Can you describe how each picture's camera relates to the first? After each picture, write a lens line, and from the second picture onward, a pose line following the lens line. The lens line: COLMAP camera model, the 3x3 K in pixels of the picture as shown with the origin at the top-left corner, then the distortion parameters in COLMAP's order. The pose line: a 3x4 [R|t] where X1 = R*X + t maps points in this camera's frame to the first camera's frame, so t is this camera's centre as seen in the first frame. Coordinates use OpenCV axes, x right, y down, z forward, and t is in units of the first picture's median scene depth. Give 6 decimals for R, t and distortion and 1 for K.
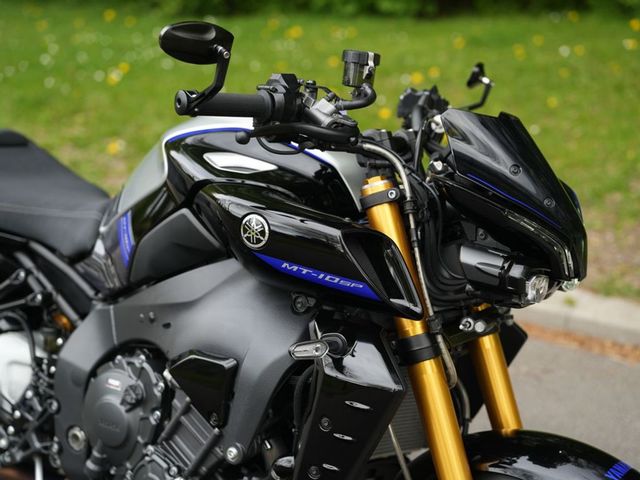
lens RADIAL K [[990.3, 0, 322.3], [0, 990.3, 236.6], [0, 0, 1]] dist [0.032184, 0.000000]
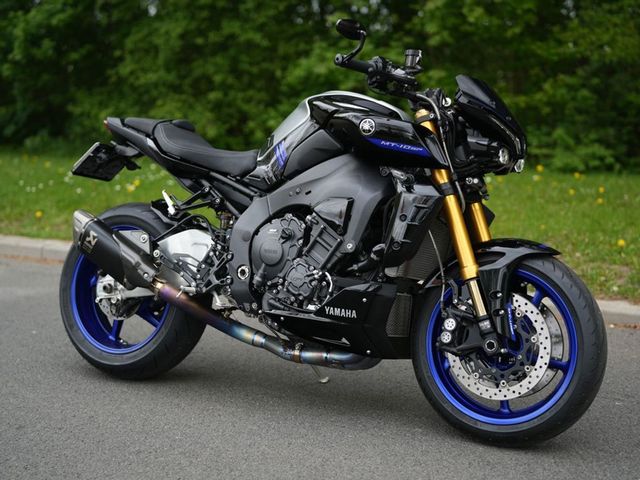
lens RADIAL K [[990.3, 0, 318.8], [0, 990.3, 240.8], [0, 0, 1]] dist [0.032184, 0.000000]
pose [[0.996673, 0.019867, 0.079045, -0.272093], [-0.005254, 0.983481, -0.180933, 0.498965], [-0.081334, 0.179916, 0.980314, -0.798774]]
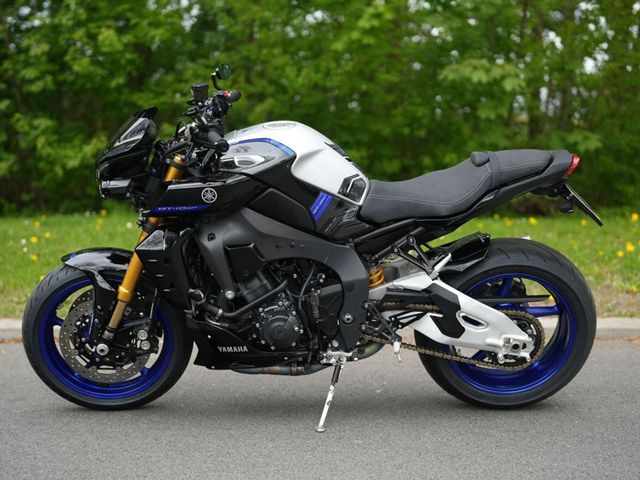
lens RADIAL K [[990.3, 0, 326.6], [0, 990.3, 234.5], [0, 0, 1]] dist [0.032184, 0.000000]
pose [[0.818578, -0.019620, 0.574060, -1.063554], [0.163683, 0.965946, -0.200389, 0.498665], [-0.550580, 0.257998, 0.793914, -0.550718]]
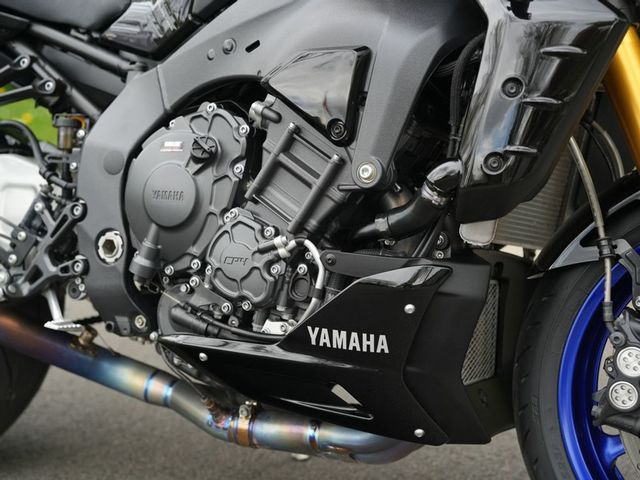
lens RADIAL K [[990.3, 0, 319.9], [0, 990.3, 243.8], [0, 0, 1]] dist [0.032184, 0.000000]
pose [[0.991151, -0.027703, 0.129817, -0.200349], [0.044140, 0.991111, -0.125502, 0.325595], [-0.125186, 0.130121, 0.983563, 0.248355]]
